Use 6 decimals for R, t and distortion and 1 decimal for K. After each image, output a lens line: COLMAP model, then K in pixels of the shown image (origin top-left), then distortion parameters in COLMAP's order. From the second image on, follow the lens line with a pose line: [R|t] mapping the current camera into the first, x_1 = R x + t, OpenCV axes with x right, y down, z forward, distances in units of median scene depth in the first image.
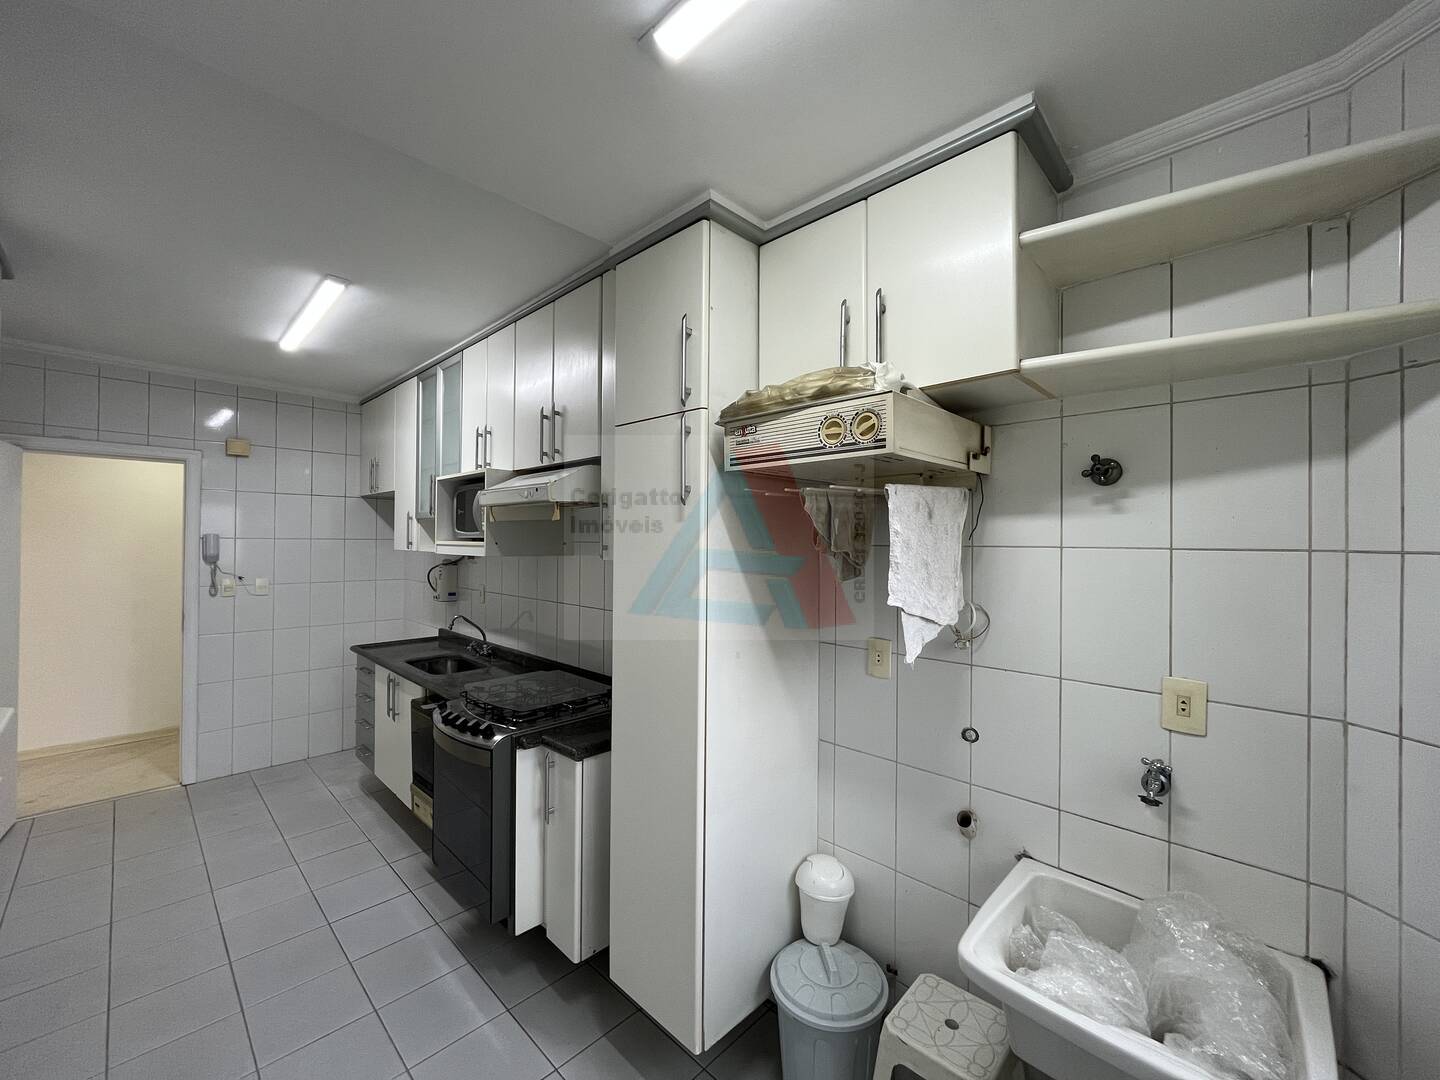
lens RADIAL K [[583.0, 0, 720.0], [0, 583.0, 540.0], [0, 0, 1]] dist [-0.001040, 0.000213]
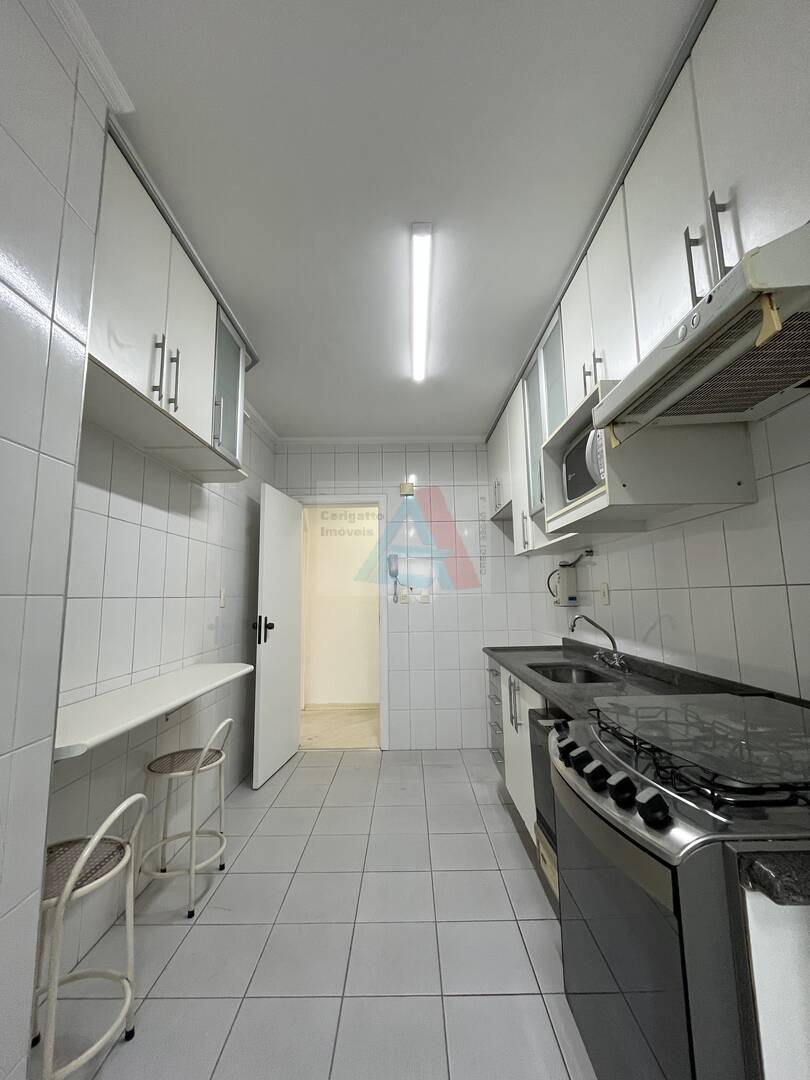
lens RADIAL K [[437.2, 0, 405.0], [0, 437.2, 540.0], [0, 0, 1]] dist [-0.001040, 0.000213]
pose [[0.695908, -0.110922, -0.709513, -0.170708], [0.025132, 0.991156, -0.130302, 0.102120], [0.717691, 0.072847, 0.692541, 0.387273]]
